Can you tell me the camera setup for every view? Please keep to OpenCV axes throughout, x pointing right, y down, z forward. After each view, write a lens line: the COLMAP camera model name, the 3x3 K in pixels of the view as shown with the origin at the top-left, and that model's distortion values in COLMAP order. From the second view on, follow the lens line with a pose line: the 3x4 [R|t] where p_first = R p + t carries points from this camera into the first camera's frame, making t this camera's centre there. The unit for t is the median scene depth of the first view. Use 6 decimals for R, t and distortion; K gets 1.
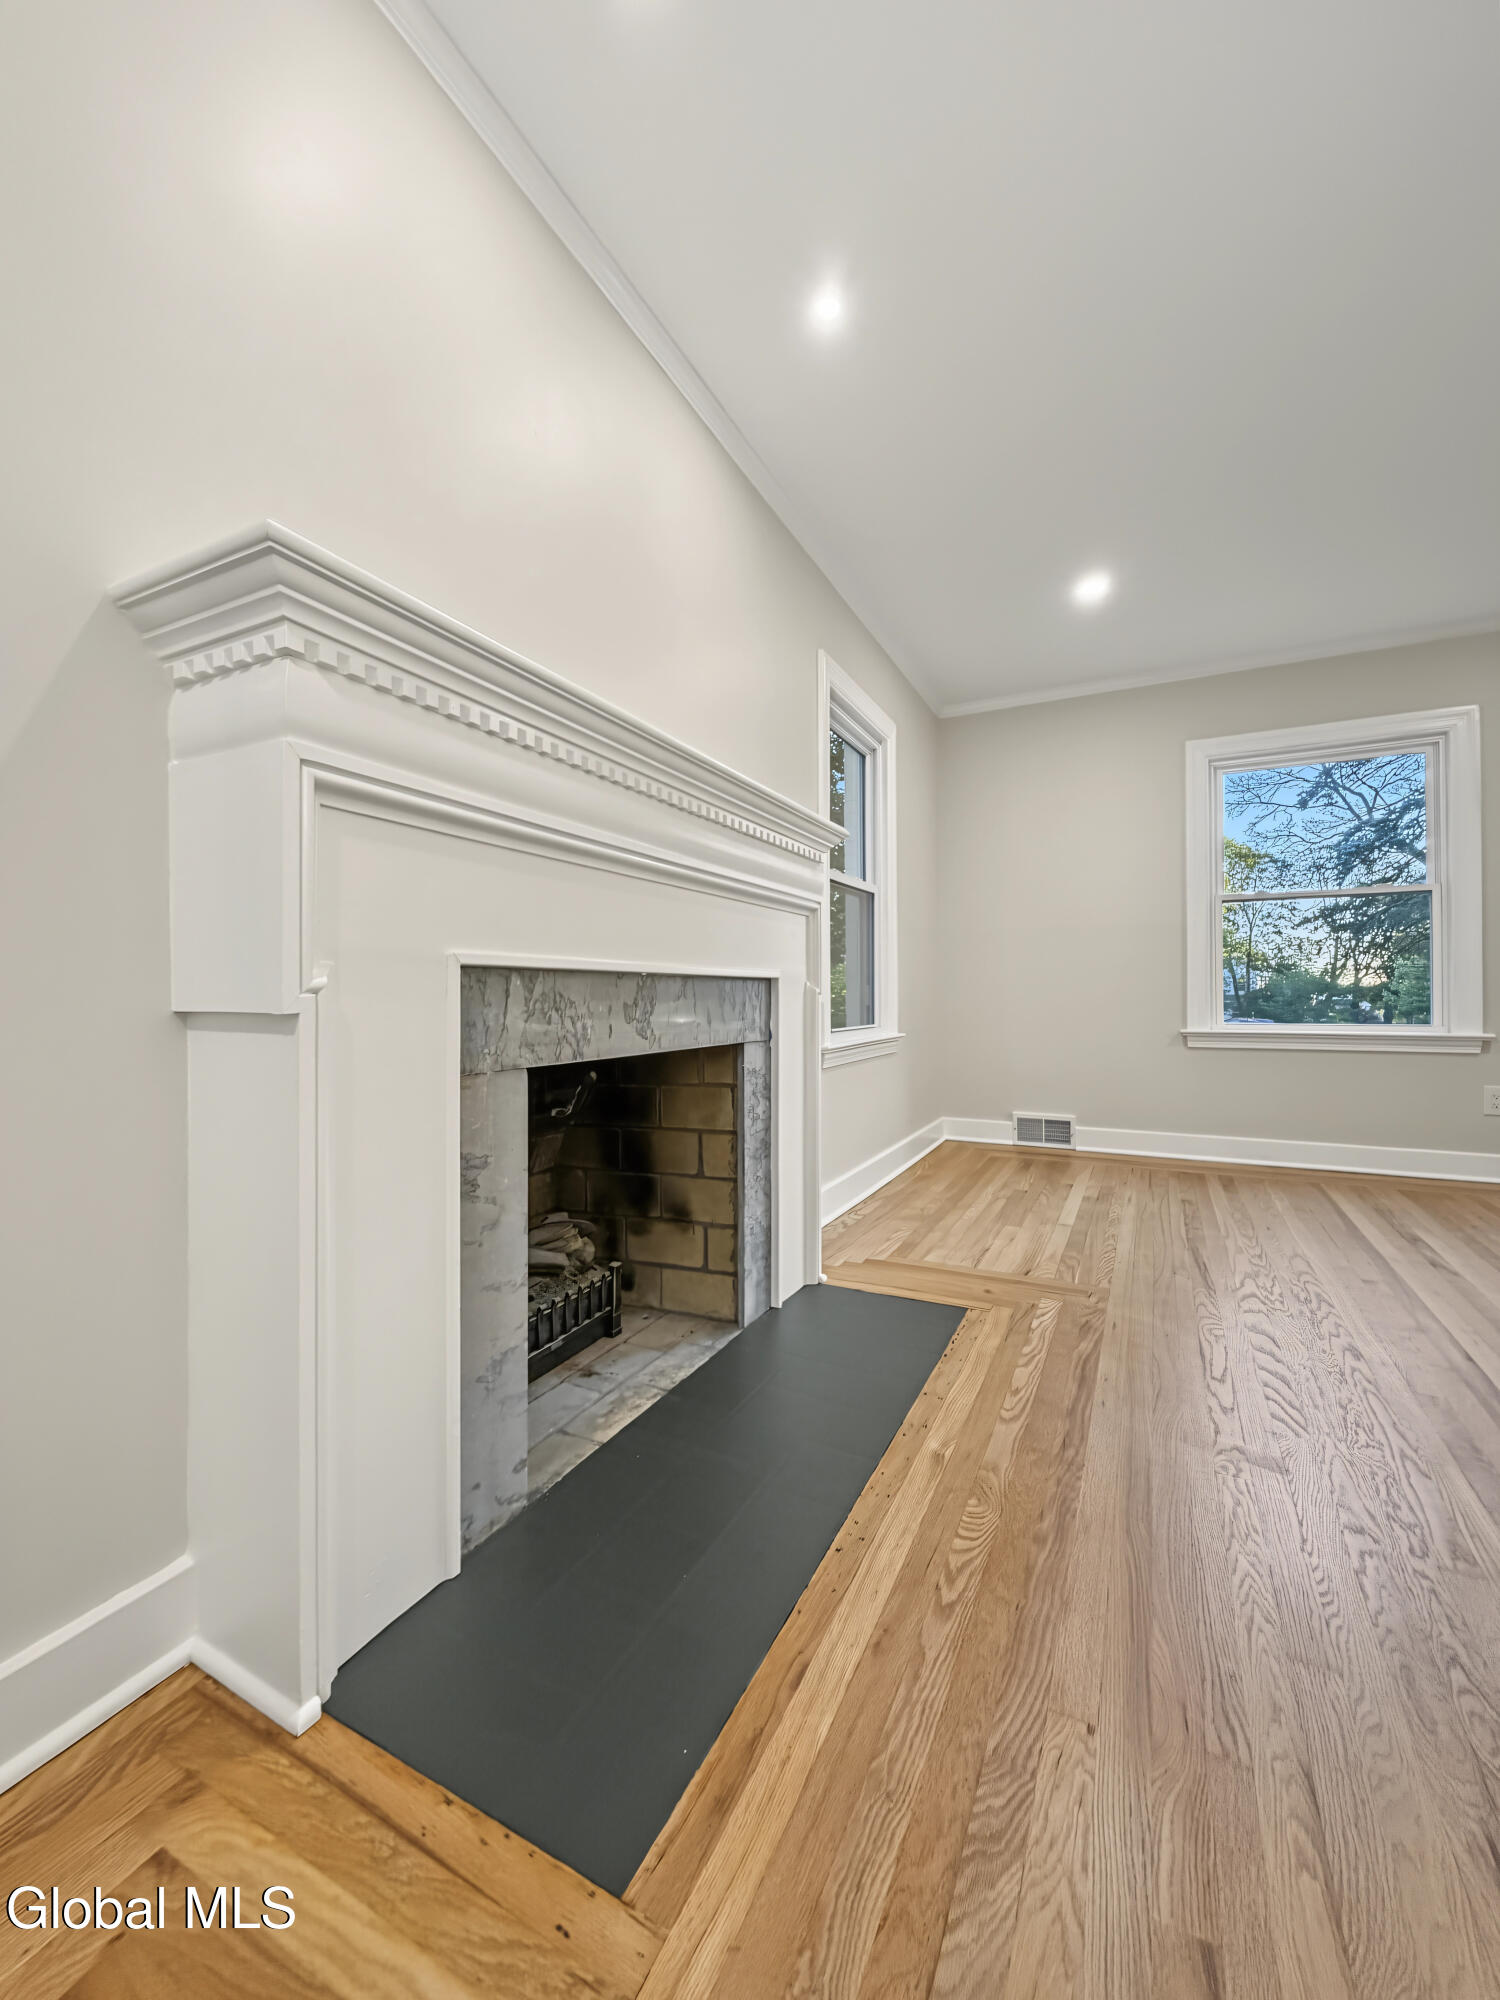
lens RADIAL K [[812.9, 0, 750.5], [0, 812.9, 998.2], [0, 0, 1]] dist [0.009646, -0.000309]
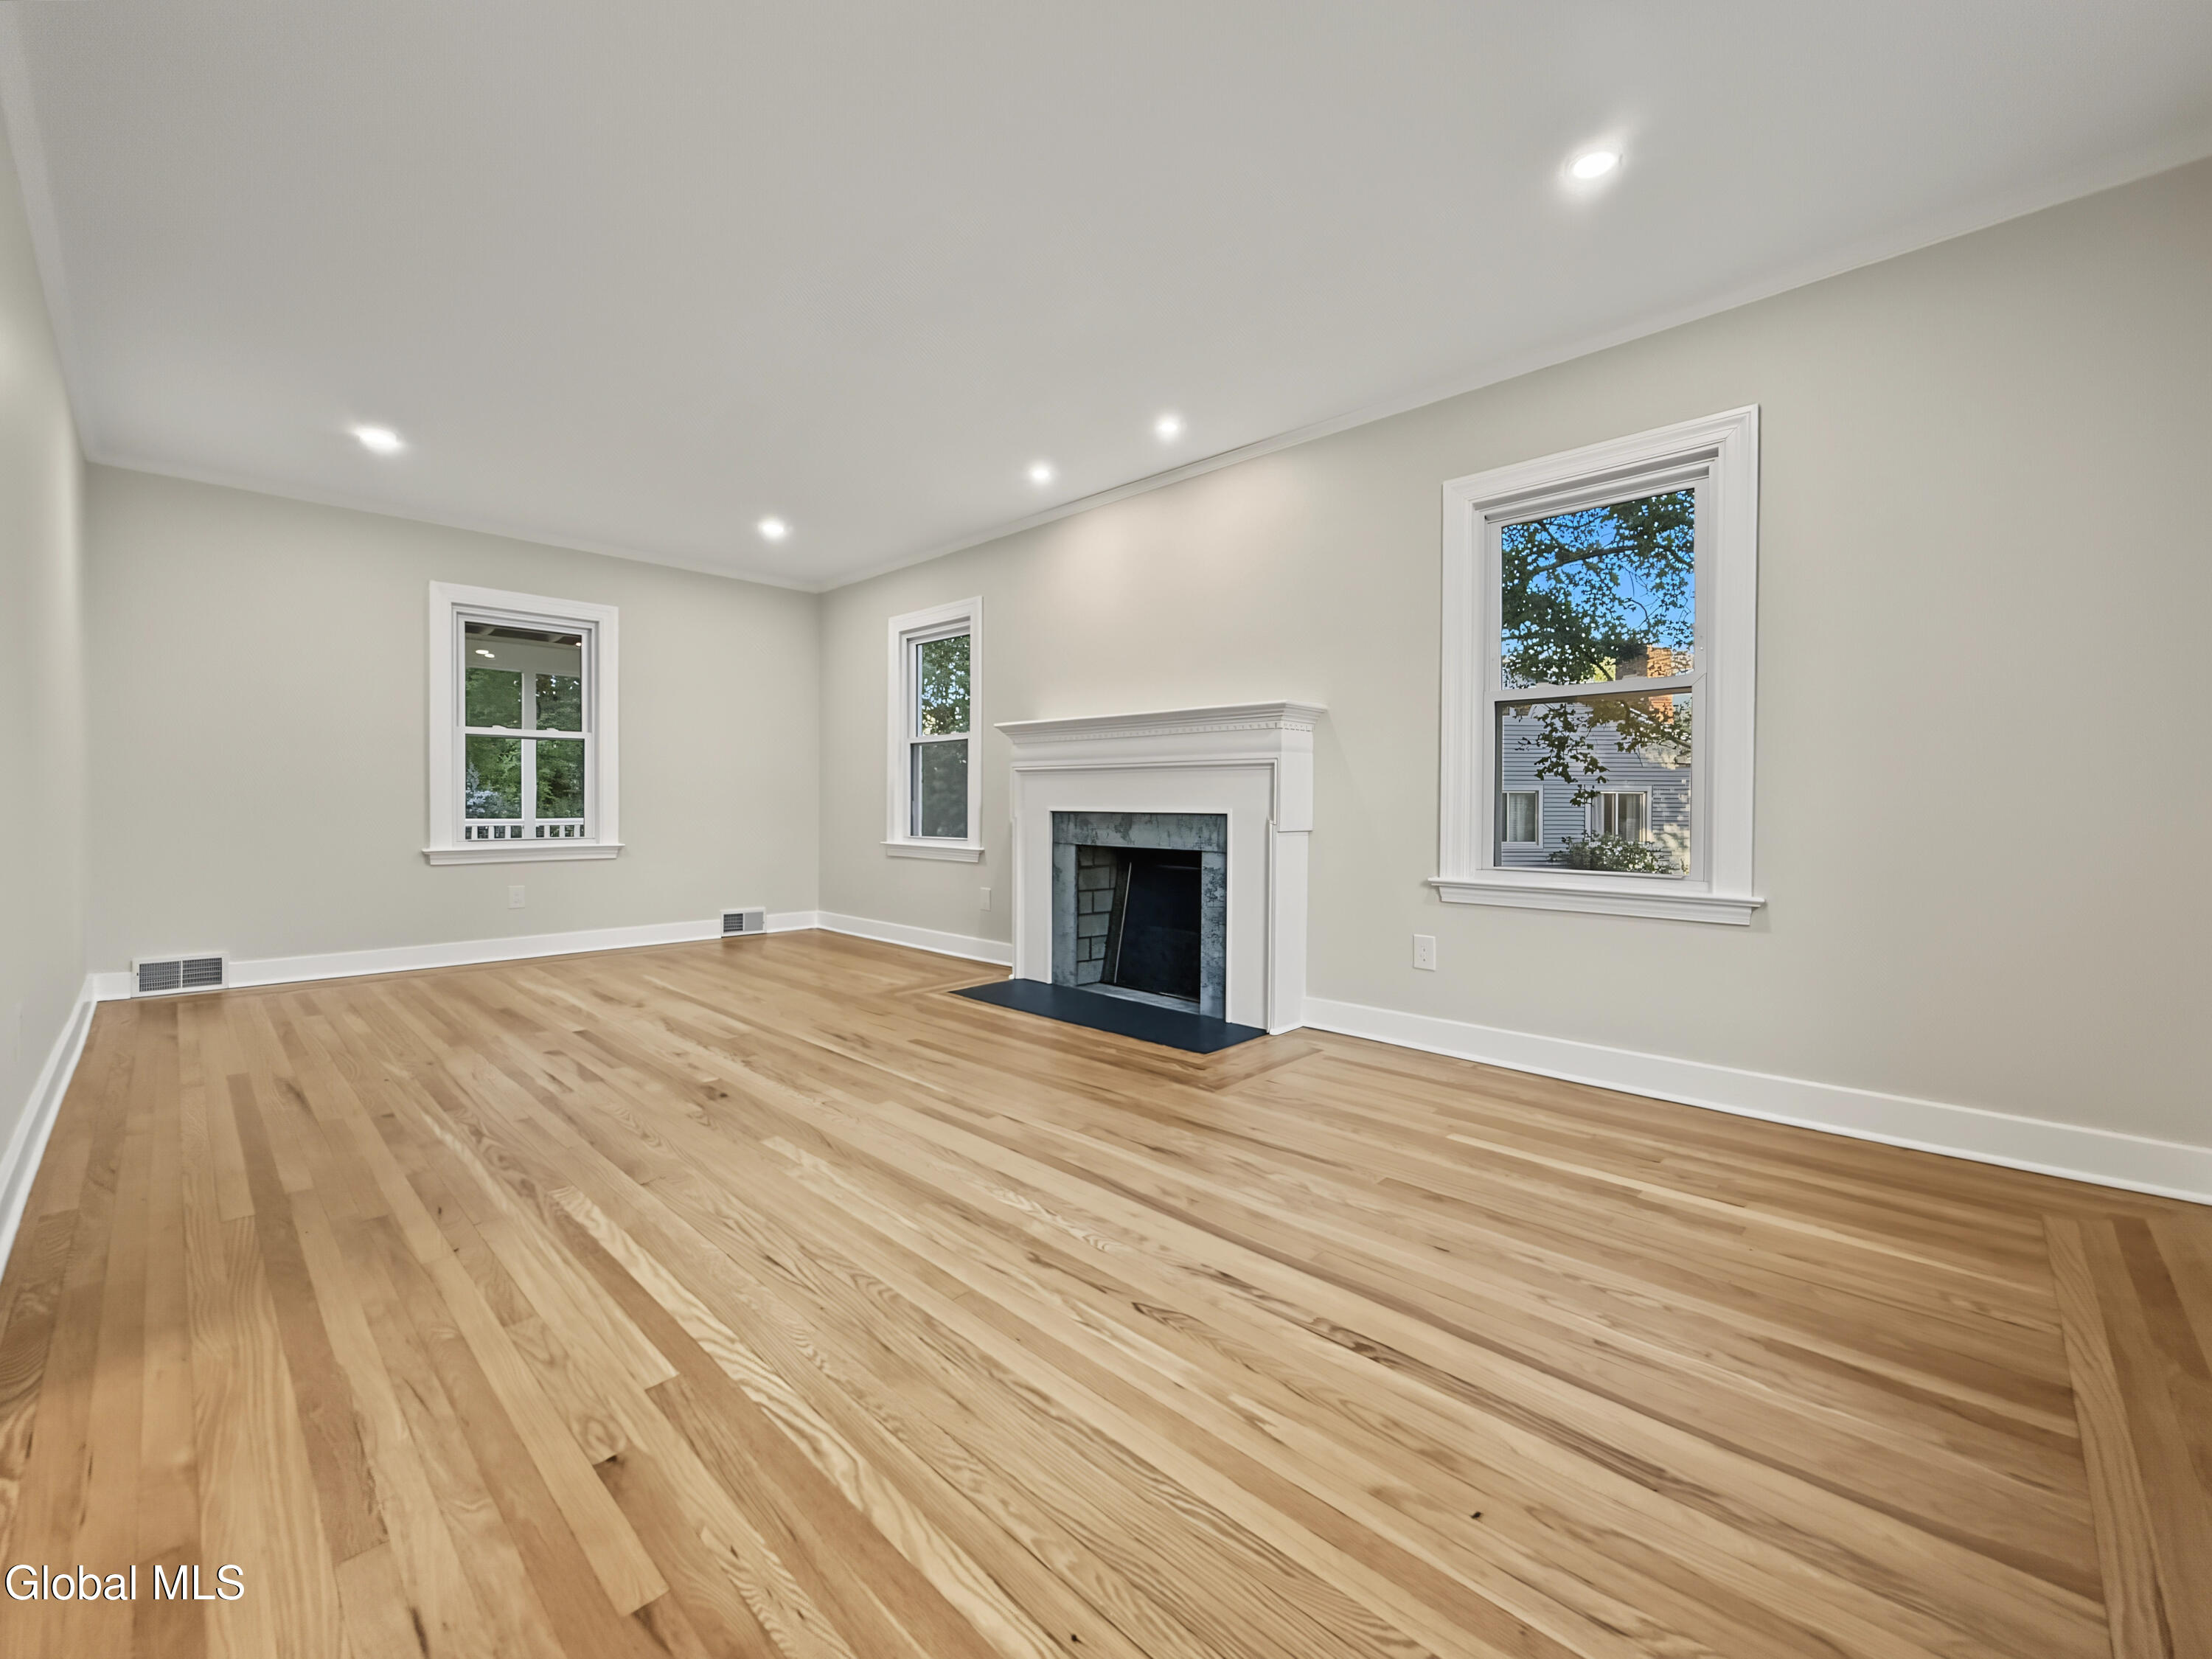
lens RADIAL K [[899.0, 0, 1103.6], [0, 899.0, 816.1], [0, 0, 1]] dist [0.009646, -0.000309]
pose [[-0.307701, 0.013550, -0.951387, 2.252295], [-0.005494, 0.999857, 0.016017, -0.059240], [0.951467, 0.010156, -0.307582, 1.662314]]
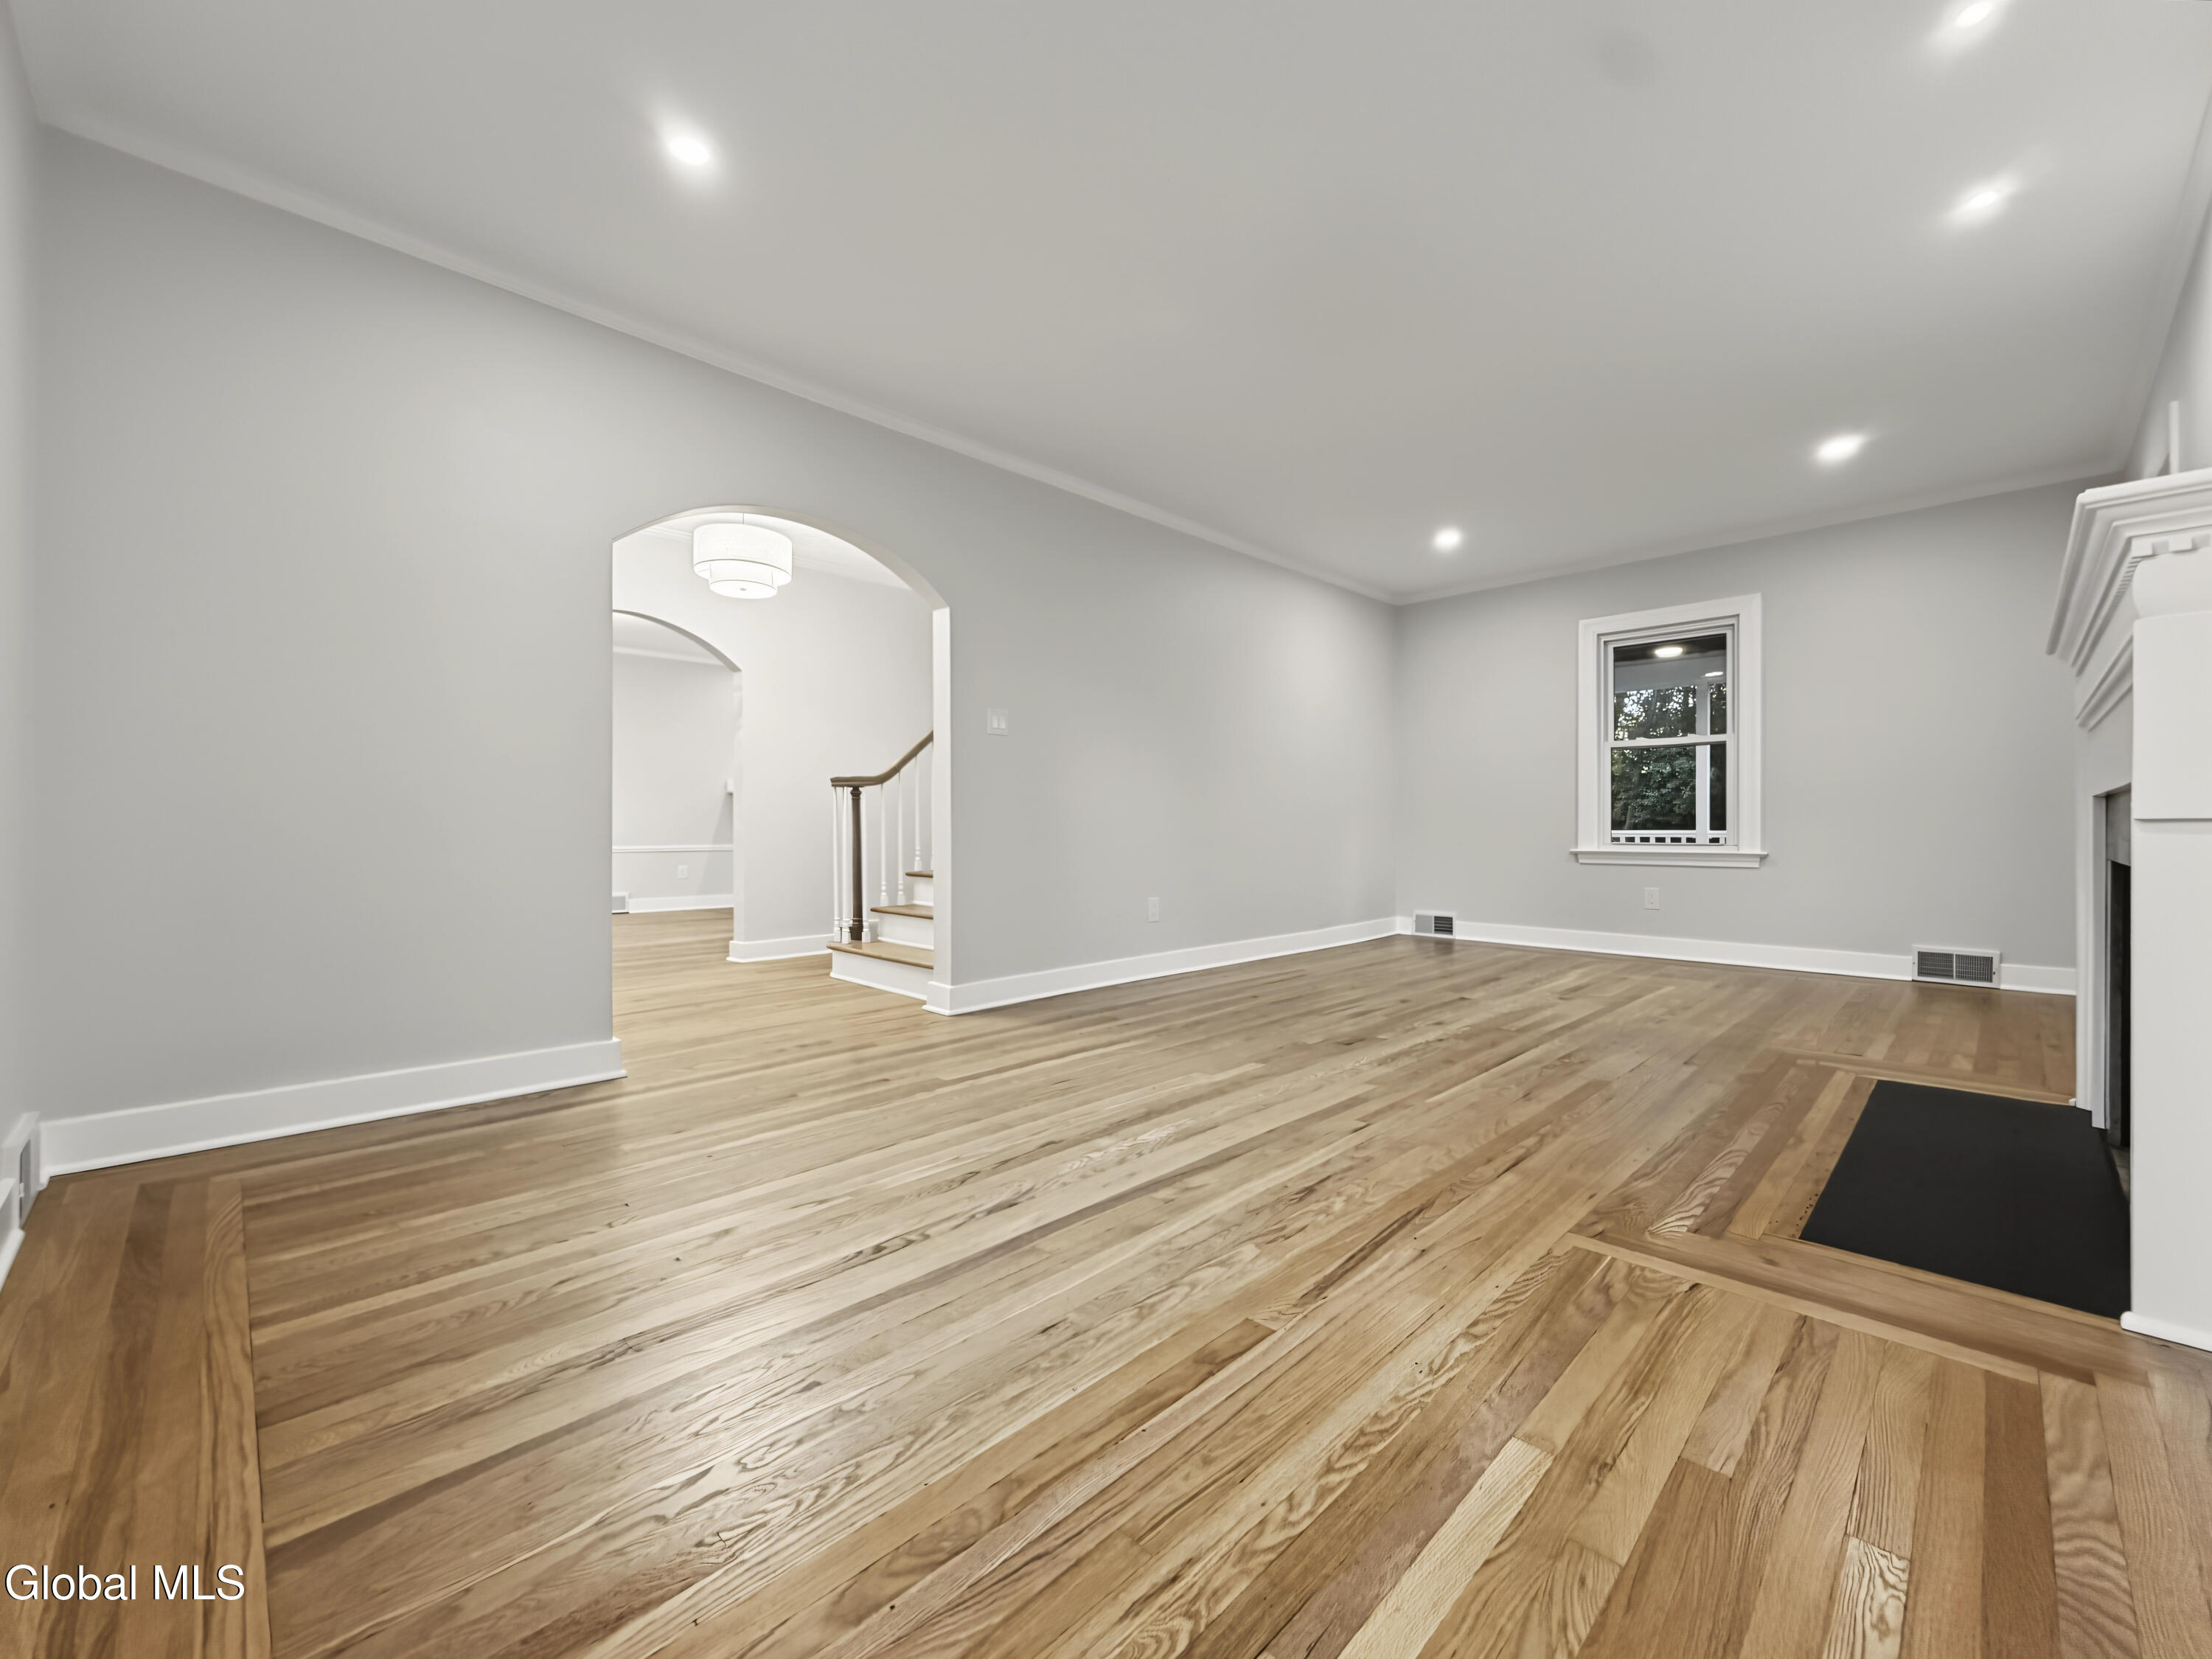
lens RADIAL K [[899.0, 0, 1098.3], [0, 899.0, 830.5], [0, 0, 1]] dist [0.009646, -0.000309]
pose [[-0.946338, 0.000328, 0.323179, 0.755253], [0.002068, 0.999985, 0.005041, 0.016541], [-0.323172, 0.005438, -0.946325, 2.507671]]
